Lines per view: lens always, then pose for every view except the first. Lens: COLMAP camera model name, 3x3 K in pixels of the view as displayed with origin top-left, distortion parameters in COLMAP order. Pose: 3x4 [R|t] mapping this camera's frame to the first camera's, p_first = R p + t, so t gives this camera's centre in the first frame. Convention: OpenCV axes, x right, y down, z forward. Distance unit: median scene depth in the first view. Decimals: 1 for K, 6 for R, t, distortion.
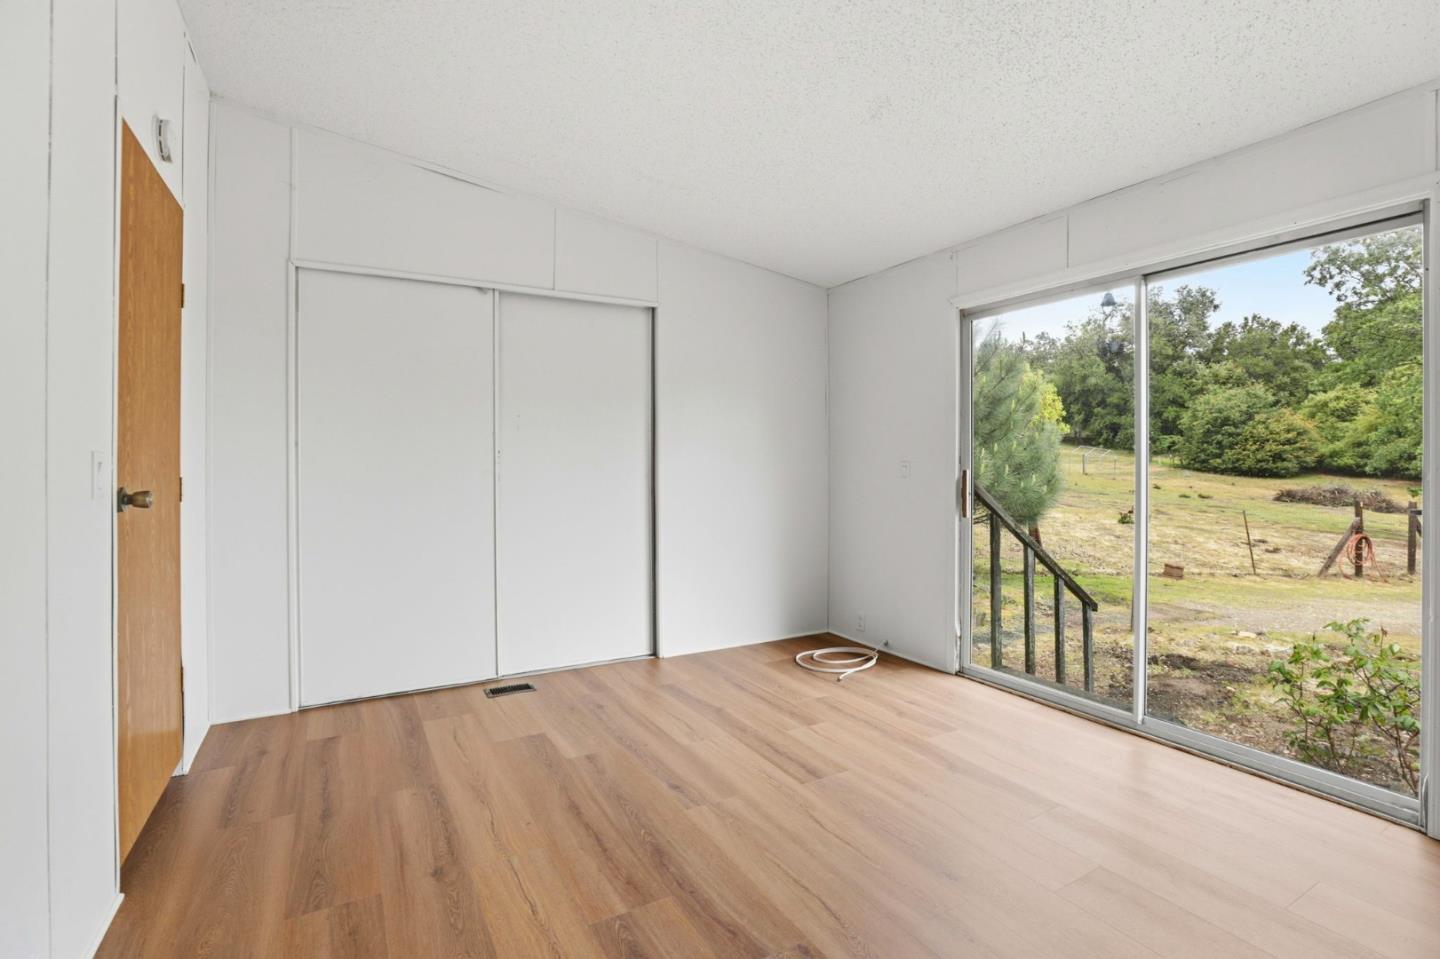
lens RADIAL K [[658.1, 0, 717.3], [0, 658.1, 476.2], [0, 0, 1]] dist [-0.046601, 0.015270]
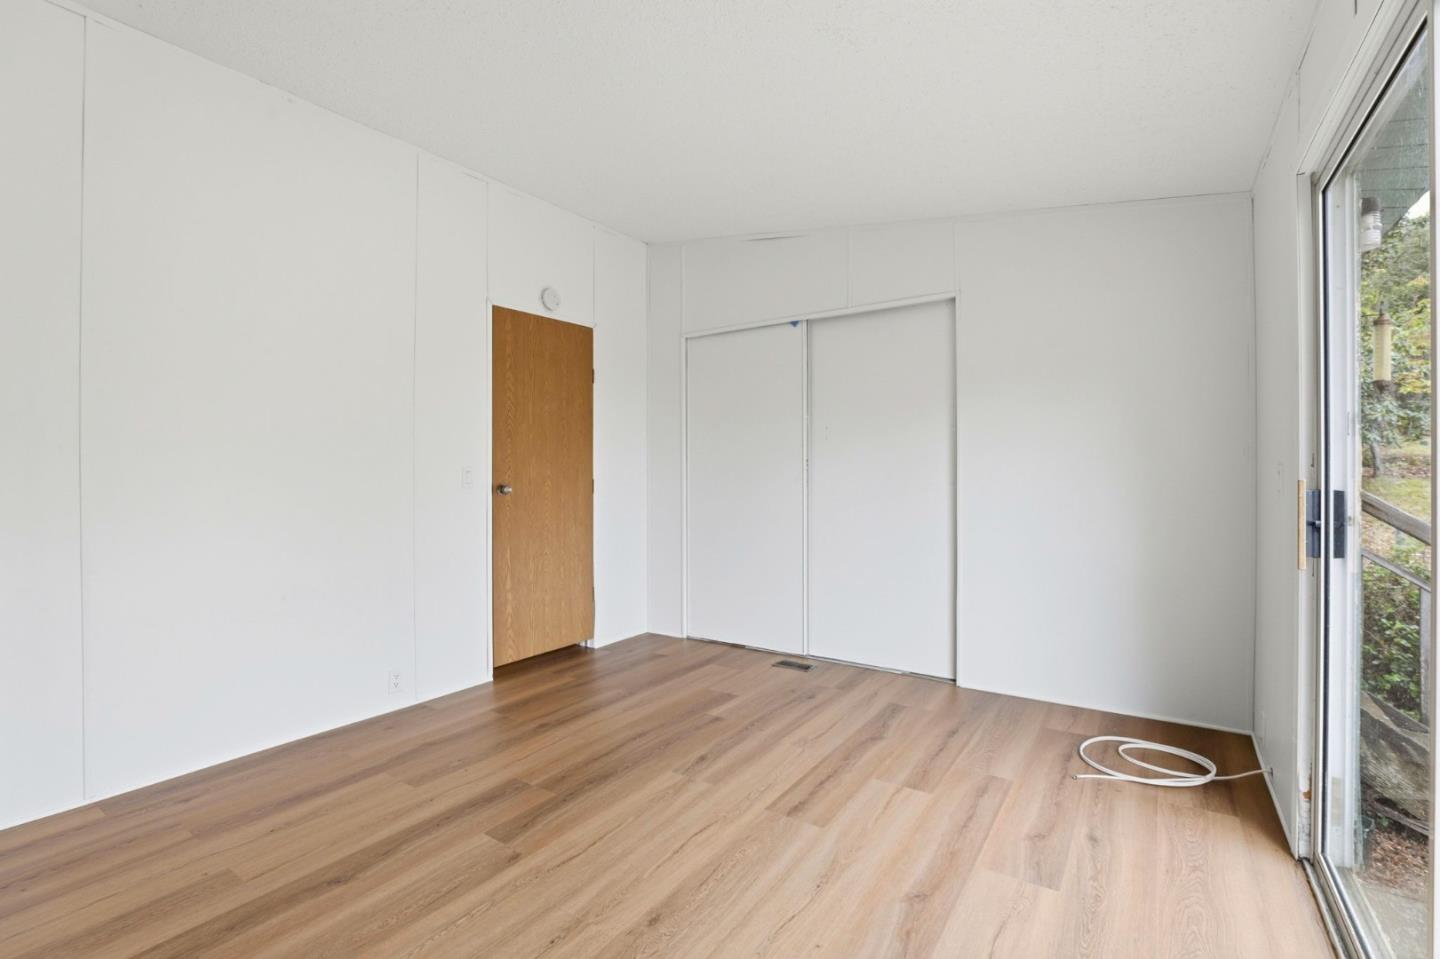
lens RADIAL K [[658.1, 0, 717.3], [0, 658.1, 476.2], [0, 0, 1]] dist [-0.046601, 0.015270]
pose [[0.435479, 0.002603, -0.900195, 0.797947], [-0.008719, 0.999961, -0.001326, -0.006955], [0.900157, 0.008426, 0.435485, 0.439313]]
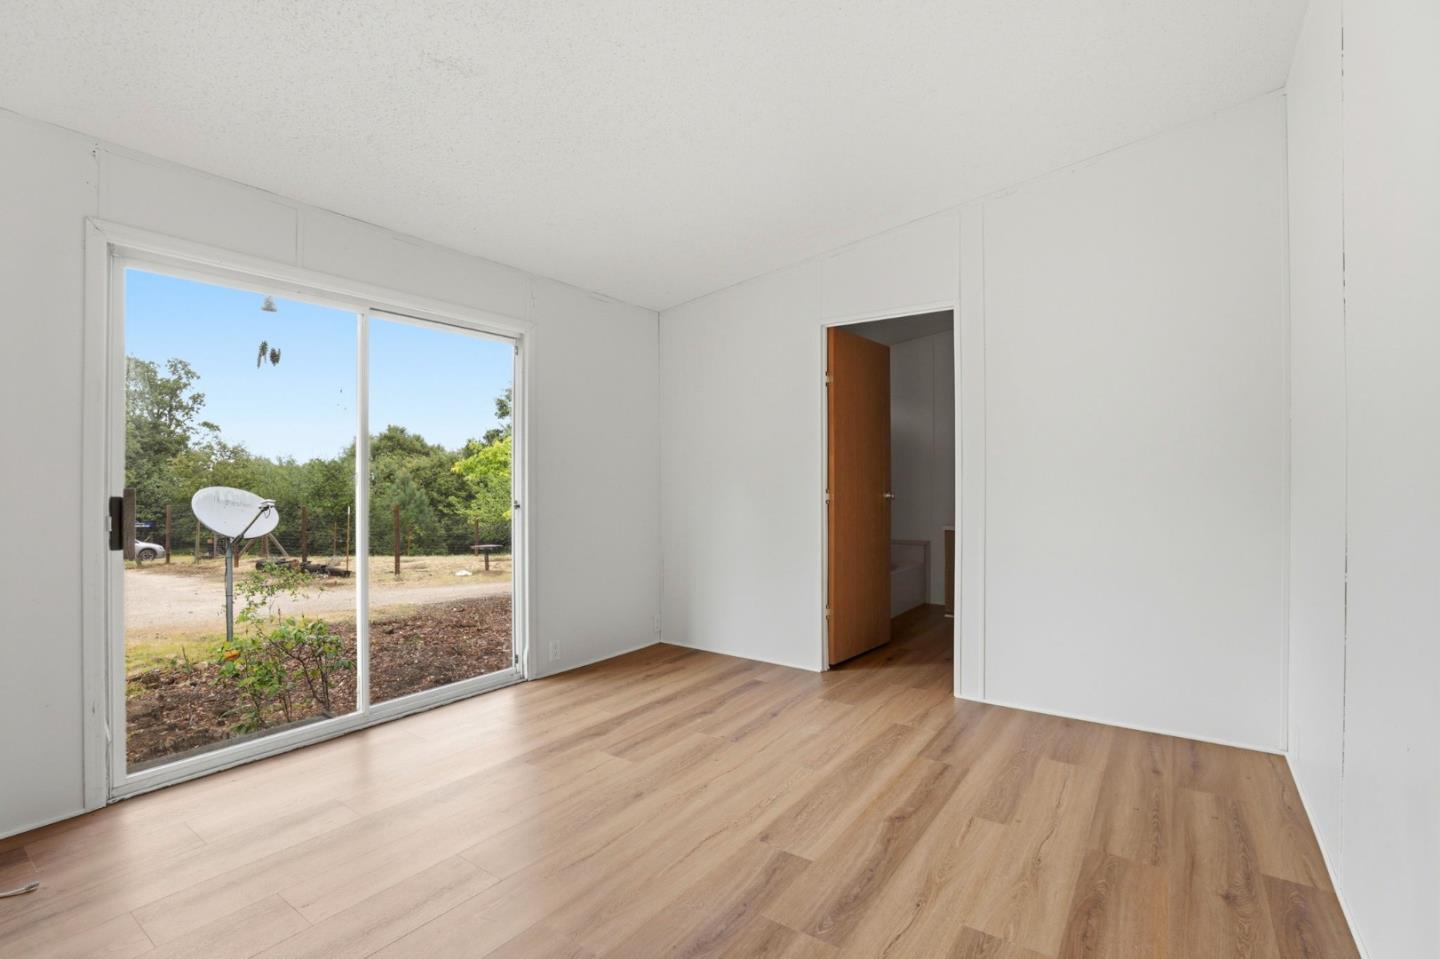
lens RADIAL K [[658.1, 0, 717.3], [0, 658.1, 476.2], [0, 0, 1]] dist [-0.046601, 0.015270]
pose [[-0.422231, 0.003185, 0.906483, -0.587349], [0.011305, 0.999935, 0.001752, -0.017328], [-0.906418, 0.010987, -0.422240, 0.913963]]
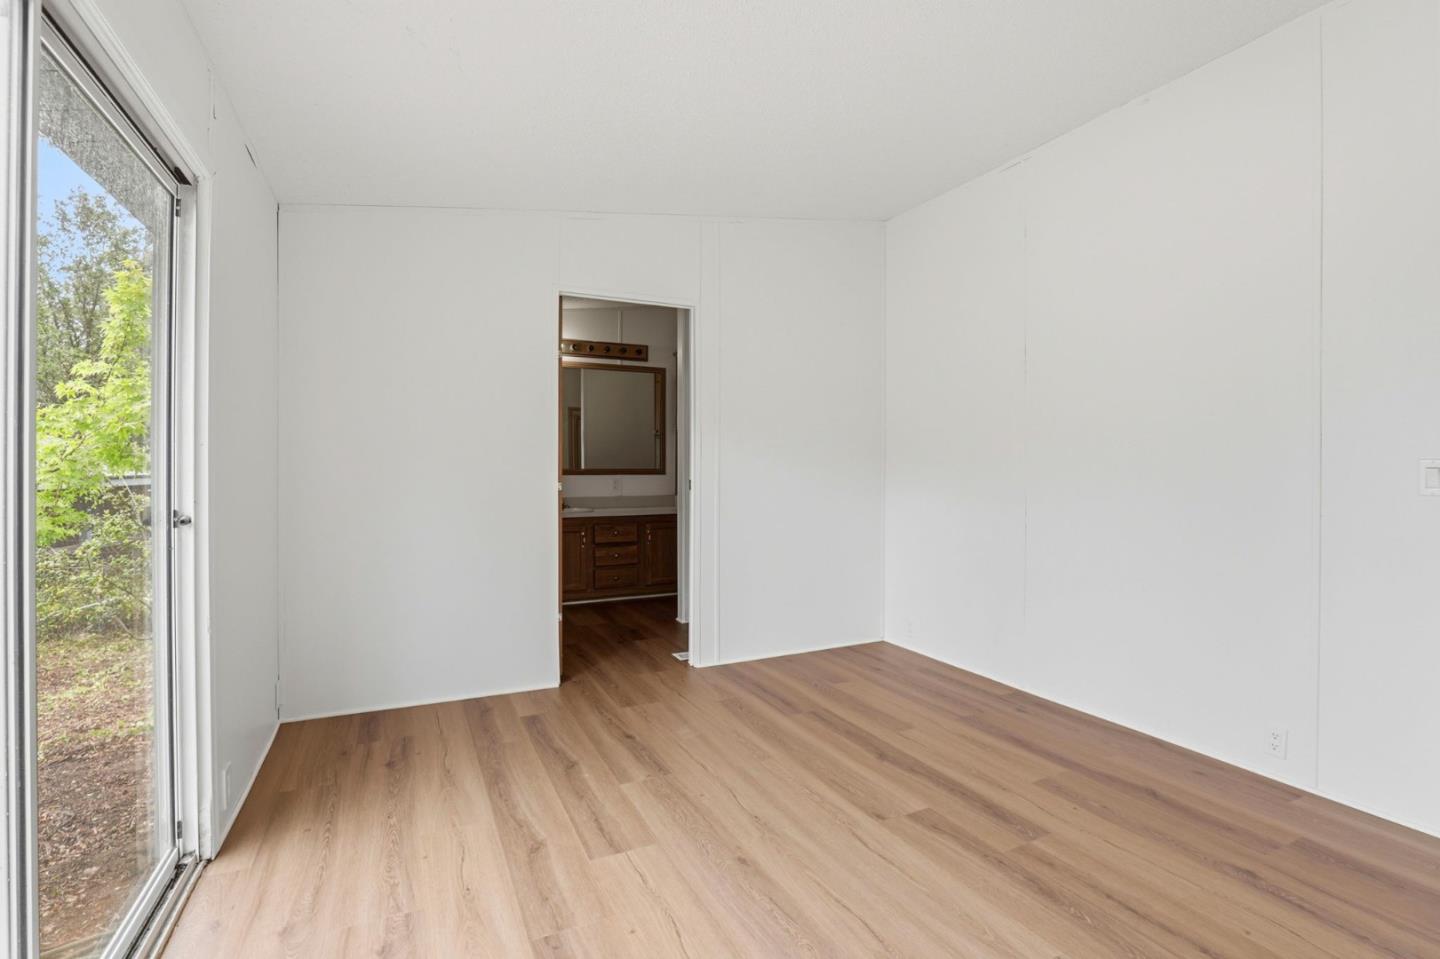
lens RADIAL K [[658.1, 0, 717.3], [0, 658.1, 476.2], [0, 0, 1]] dist [-0.046601, 0.015270]
pose [[-0.997541, -0.002251, 0.070047, 0.216088], [-0.000298, 0.999611, 0.027873, -0.024120], [-0.070083, 0.027783, -0.997154, 1.327659]]
